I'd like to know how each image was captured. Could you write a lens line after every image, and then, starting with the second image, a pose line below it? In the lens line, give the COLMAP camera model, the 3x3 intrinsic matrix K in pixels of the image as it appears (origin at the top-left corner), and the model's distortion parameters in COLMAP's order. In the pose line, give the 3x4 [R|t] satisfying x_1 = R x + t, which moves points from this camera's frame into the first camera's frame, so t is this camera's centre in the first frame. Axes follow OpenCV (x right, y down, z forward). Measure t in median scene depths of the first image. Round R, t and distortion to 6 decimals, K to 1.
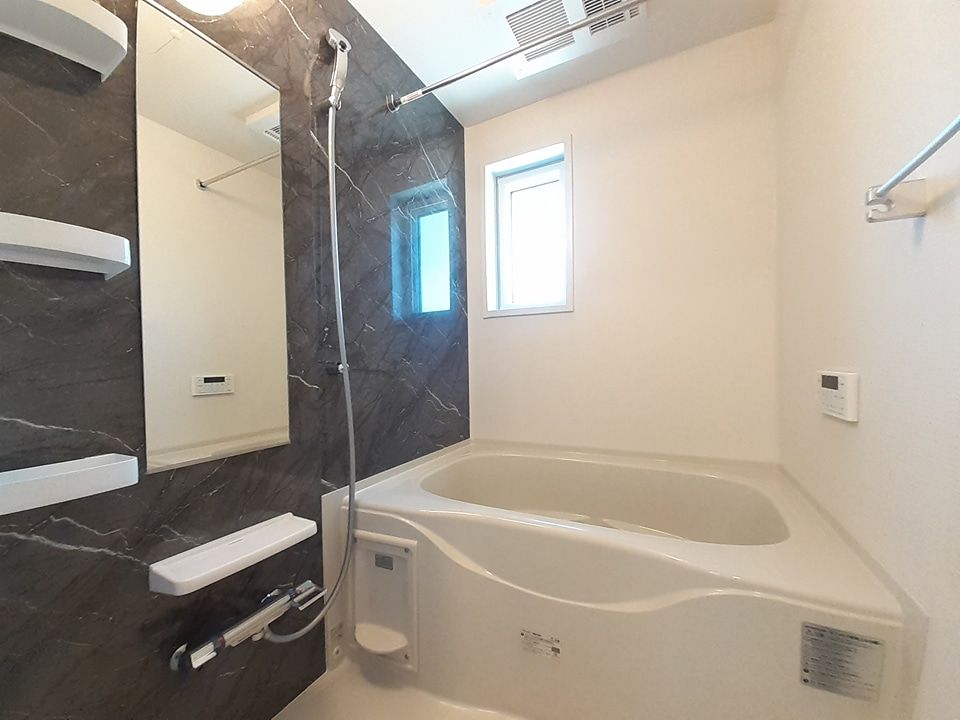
lens RADIAL K [[379.6, 0, 474.8], [0, 379.6, 373.3], [0, 0, 1]] dist [-0.020568, -0.000244]
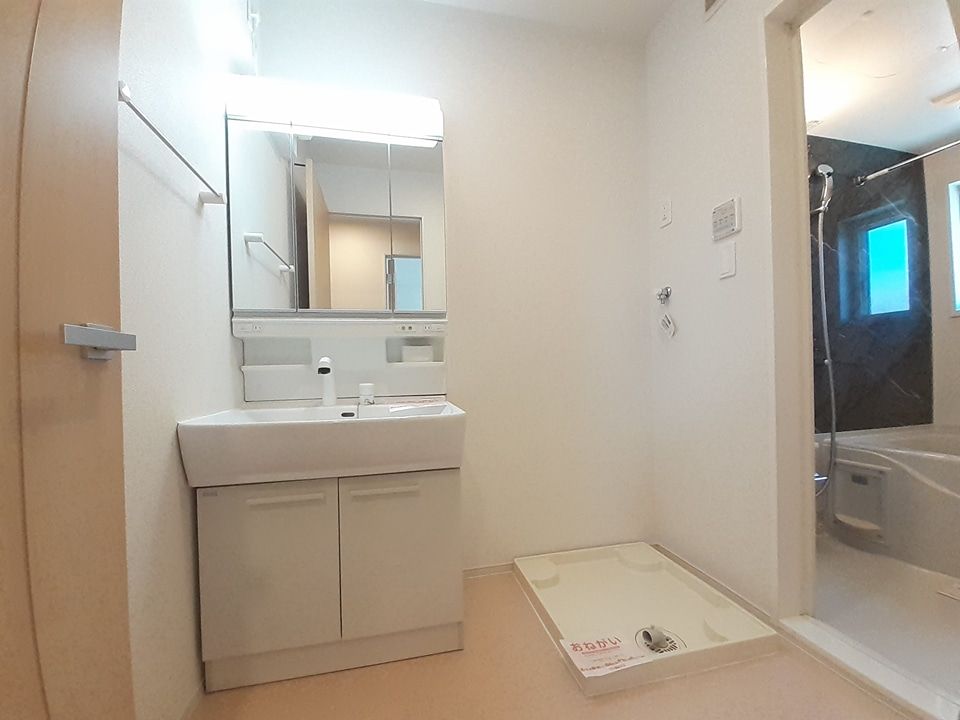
lens RADIAL K [[379.6, 0, 474.8], [0, 379.6, 373.3], [0, 0, 1]] dist [-0.020568, -0.000244]
pose [[0.636486, 0.009549, -0.771229, -0.063665], [-0.002057, 0.999941, 0.010683, 0.020540], [0.771285, -0.005213, 0.636468, -1.242817]]
